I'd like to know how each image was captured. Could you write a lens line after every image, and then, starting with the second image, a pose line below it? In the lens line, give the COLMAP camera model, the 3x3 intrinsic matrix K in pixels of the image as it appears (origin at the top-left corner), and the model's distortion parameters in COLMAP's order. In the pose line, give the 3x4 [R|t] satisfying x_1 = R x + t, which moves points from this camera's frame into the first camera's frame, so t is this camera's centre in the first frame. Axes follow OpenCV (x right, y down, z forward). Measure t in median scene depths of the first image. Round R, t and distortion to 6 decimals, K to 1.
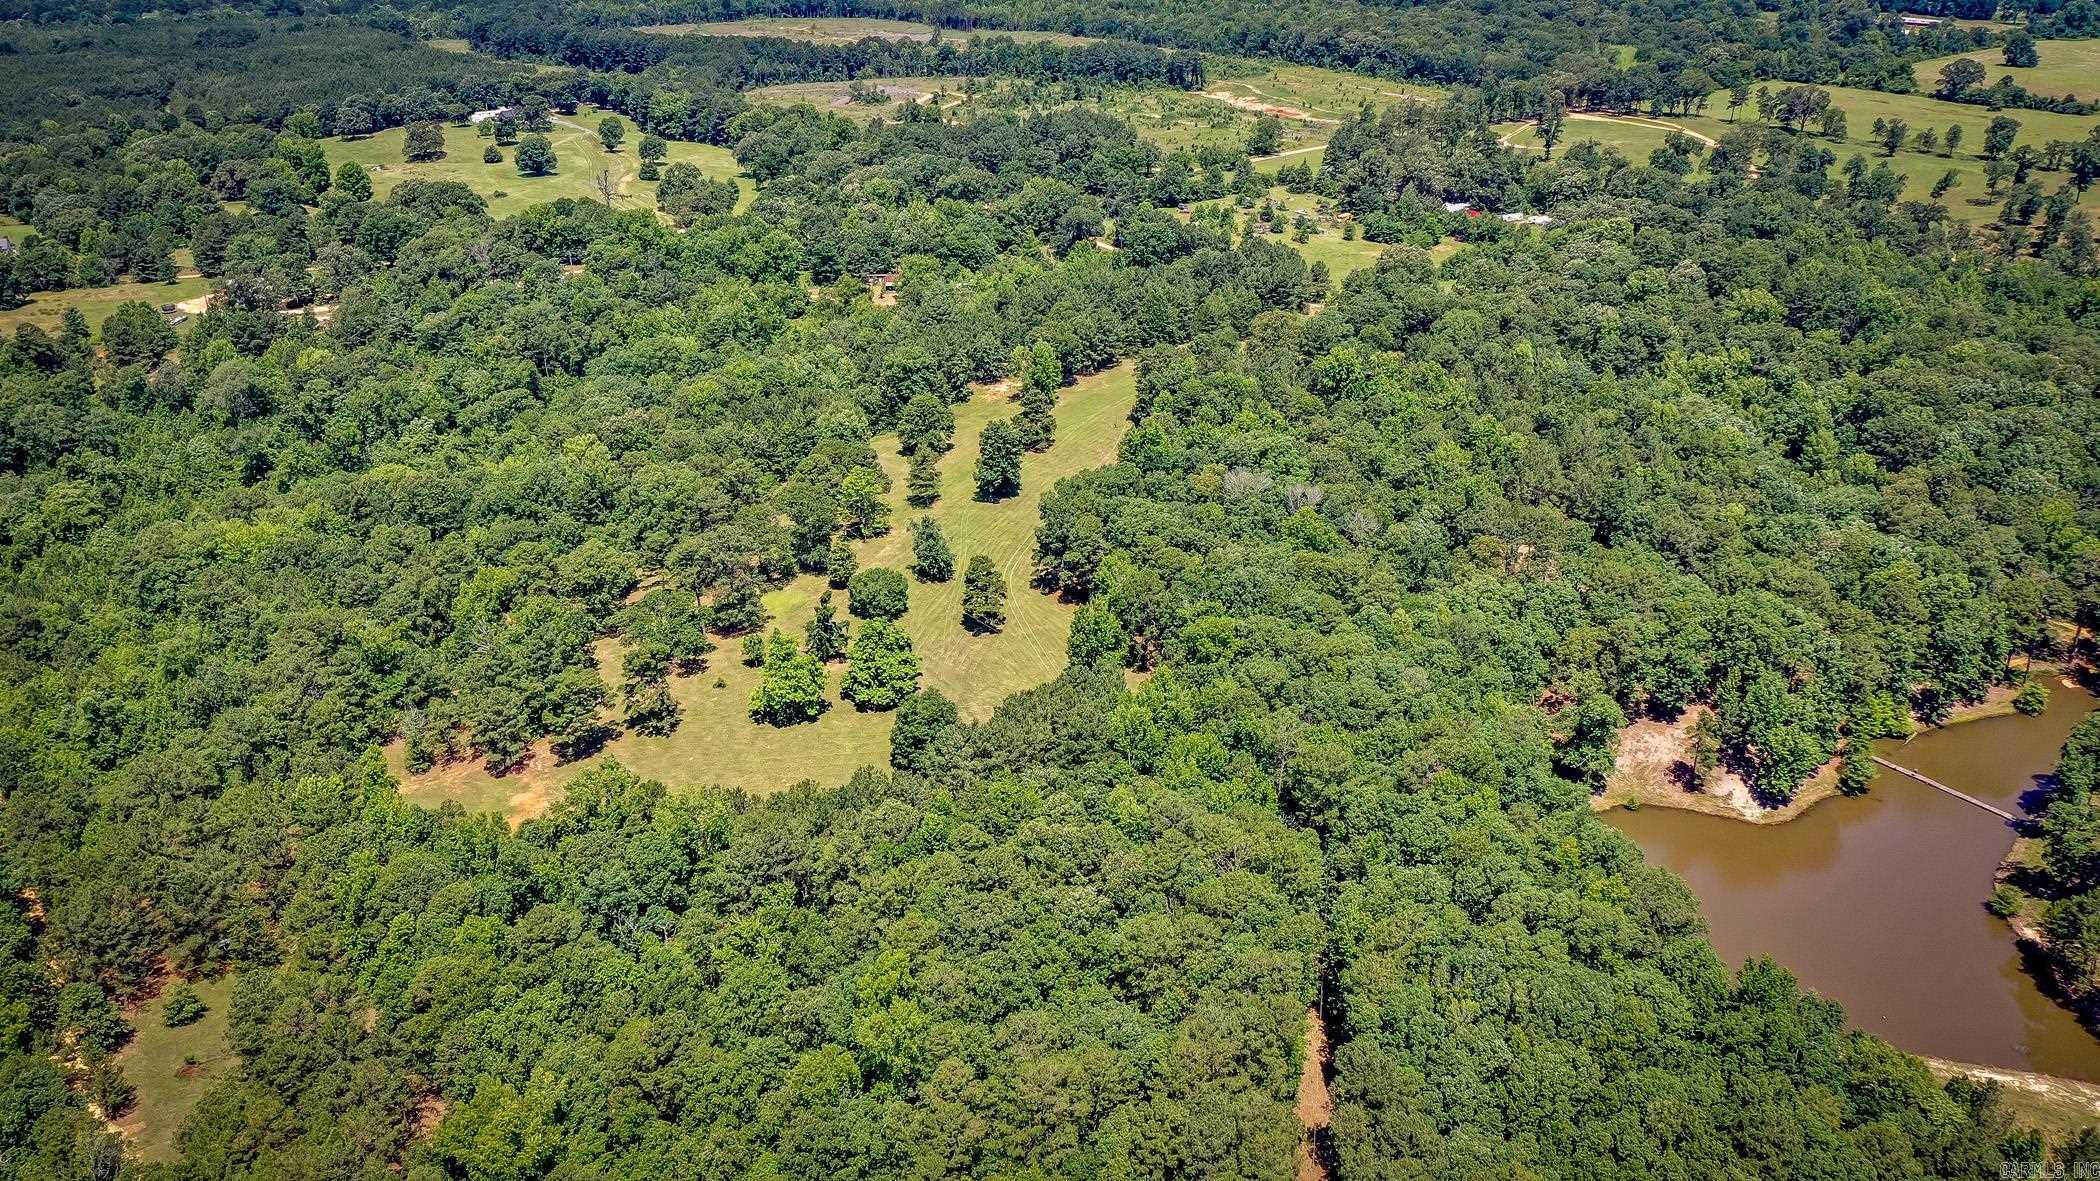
lens RADIAL K [[1732.8, 0, 1044.7], [0, 1732.8, 612.6], [0, 0, 1]] dist [0.025537, 0.002118]
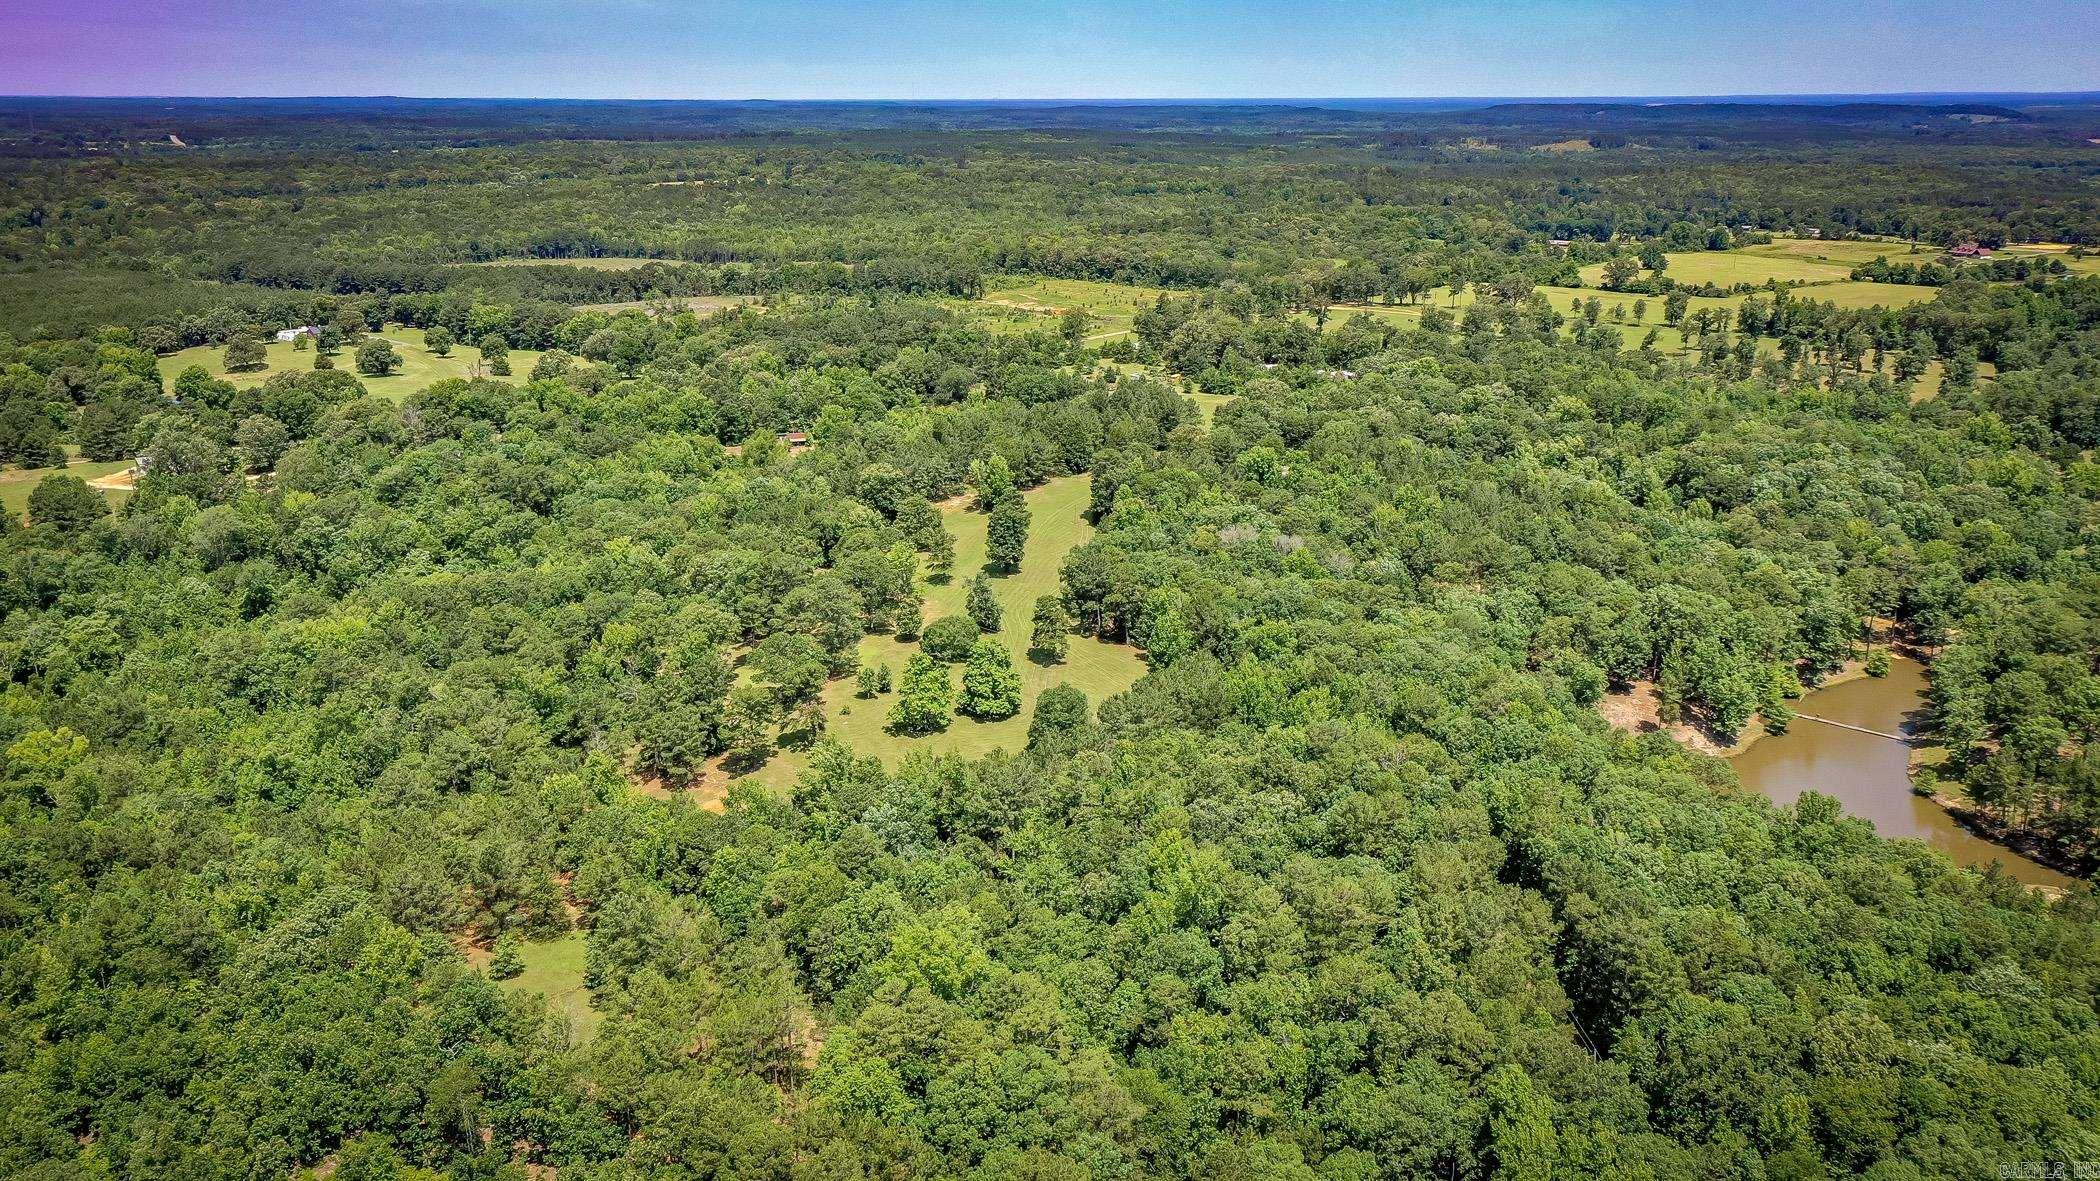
lens RADIAL K [[1764.9, 0, 1050.0], [0, 1764.9, 590.5], [0, 0, 1]] dist [0.022351, 0.010893]
pose [[0.976973, -0.055395, 0.206048, -0.206165], [0.088954, 0.983527, -0.157356, 0.110383], [-0.193937, 0.172061, 0.965807, -0.087919]]
